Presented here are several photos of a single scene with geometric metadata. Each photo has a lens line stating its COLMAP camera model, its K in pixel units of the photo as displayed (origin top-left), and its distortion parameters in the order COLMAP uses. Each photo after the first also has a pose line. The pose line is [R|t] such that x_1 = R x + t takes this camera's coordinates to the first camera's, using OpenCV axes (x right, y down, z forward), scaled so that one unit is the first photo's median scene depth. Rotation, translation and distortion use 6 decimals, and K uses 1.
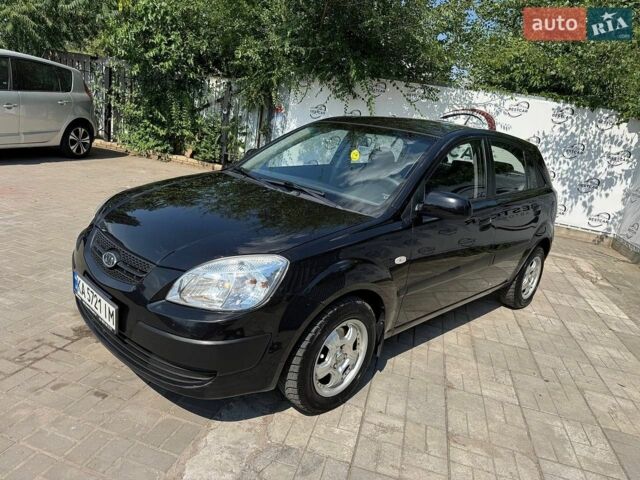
lens RADIAL K [[443.1, 0, 318.1], [0, 443.1, 248.7], [0, 0, 1]] dist [0.055150, -0.072191]
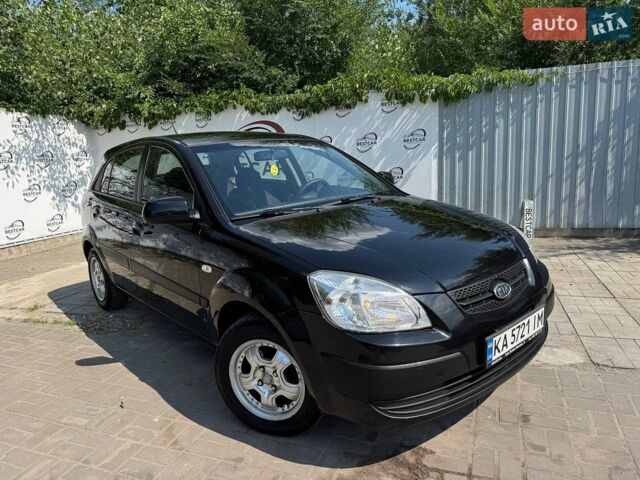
lens RADIAL K [[443.1, 0, 318.1], [0, 443.1, 248.7], [0, 0, 1]] dist [0.055150, -0.072191]
pose [[0.072429, -0.350031, 0.933934, -0.992248], [0.347967, 0.886424, 0.305239, -0.360301], [-0.934705, 0.302871, 0.186002, 0.845598]]
